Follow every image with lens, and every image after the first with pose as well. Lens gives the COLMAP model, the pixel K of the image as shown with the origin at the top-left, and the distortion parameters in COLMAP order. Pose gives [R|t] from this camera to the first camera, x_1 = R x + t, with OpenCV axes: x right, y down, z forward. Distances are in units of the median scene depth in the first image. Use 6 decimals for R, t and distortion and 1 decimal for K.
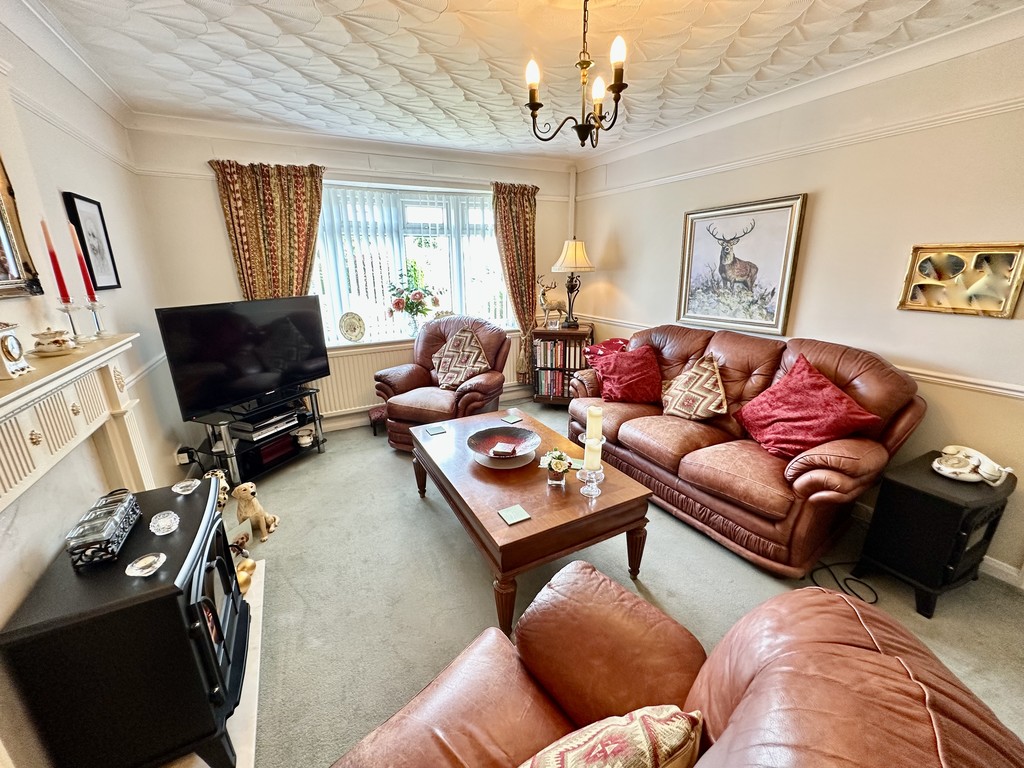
lens RADIAL K [[409.0, 0, 506.9], [0, 409.0, 382.4], [0, 0, 1]] dist [-0.000020, 0.000069]
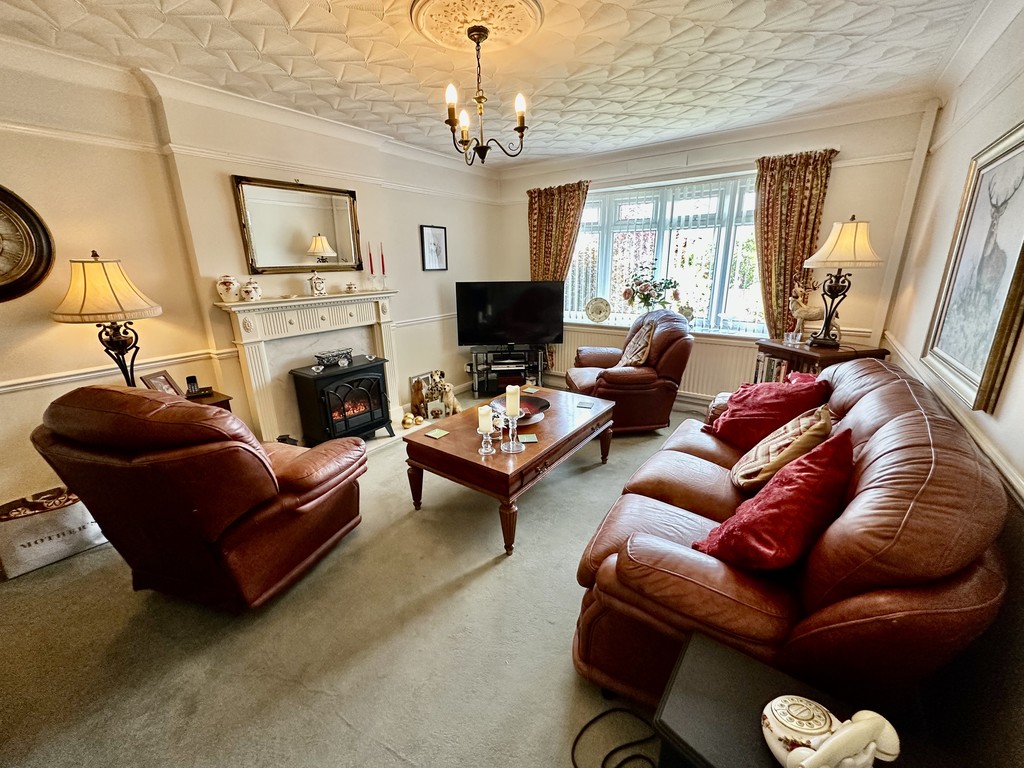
lens RADIAL K [[409.0, 0, 518.7], [0, 409.0, 384.6], [0, 0, 1]] dist [-0.000020, 0.000069]
pose [[0.448772, 0.264848, -0.853498, 0.632020], [-0.244576, 0.955009, 0.167749, -0.072407], [0.859527, 0.133464, 0.493357, 0.242348]]
